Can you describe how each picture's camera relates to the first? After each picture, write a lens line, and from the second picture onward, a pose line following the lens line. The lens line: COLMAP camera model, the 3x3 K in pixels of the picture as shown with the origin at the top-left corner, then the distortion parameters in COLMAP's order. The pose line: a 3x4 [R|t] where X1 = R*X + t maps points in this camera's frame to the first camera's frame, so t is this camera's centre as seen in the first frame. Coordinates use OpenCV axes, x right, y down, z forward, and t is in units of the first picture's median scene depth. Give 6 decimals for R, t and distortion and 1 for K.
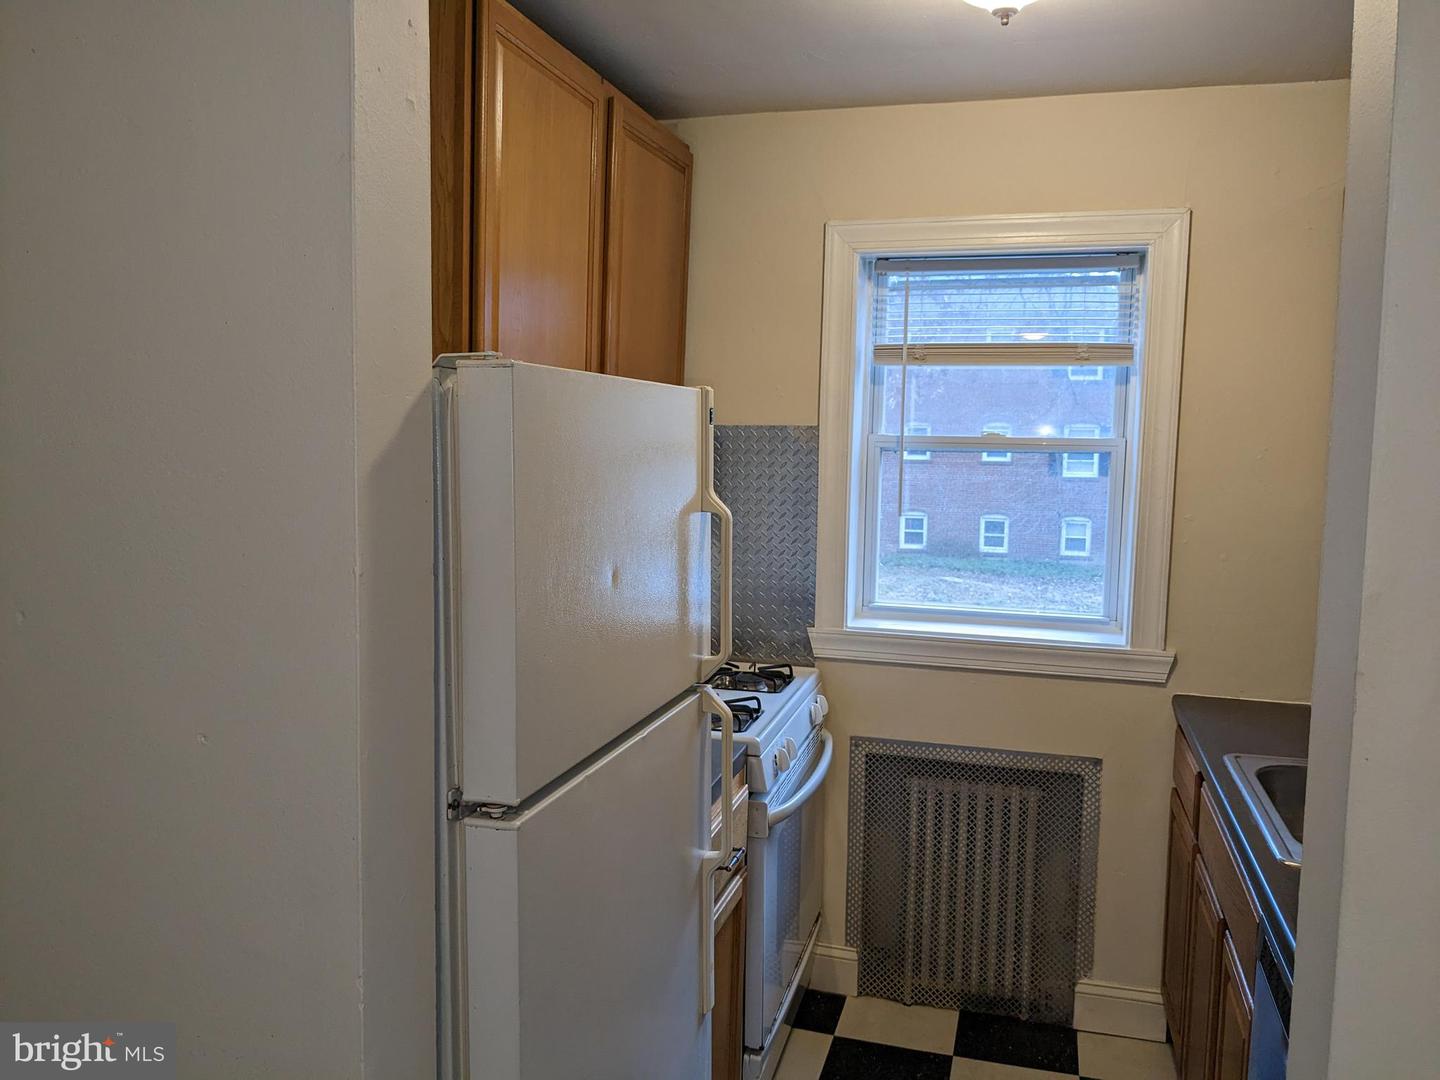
lens RADIAL K [[1132.1, 0, 729.3], [0, 1132.1, 540.6], [0, 0, 1]] dist [0.043174, -0.077452]
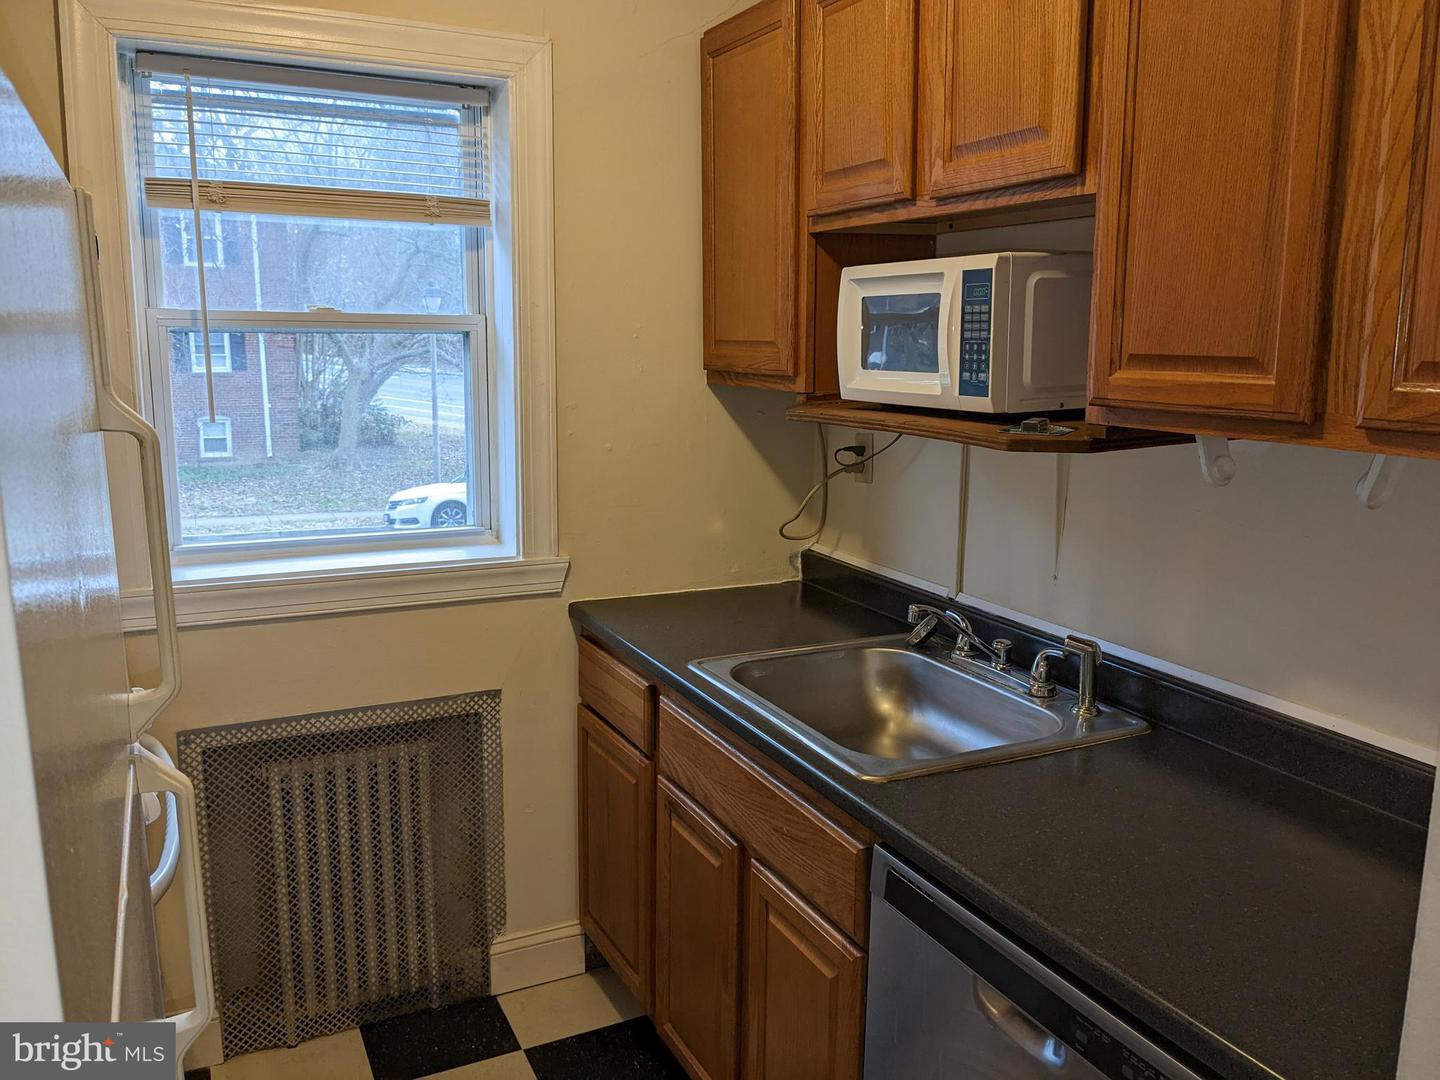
lens RADIAL K [[1132.1, 0, 713.9], [0, 1132.1, 537.6], [0, 0, 1]] dist [0.043174, -0.077452]
pose [[0.748233, -0.126373, 0.651289, -0.095996], [0.067468, 0.991095, 0.114796, -0.010598], [-0.659997, -0.041953, 0.750096, 0.240797]]
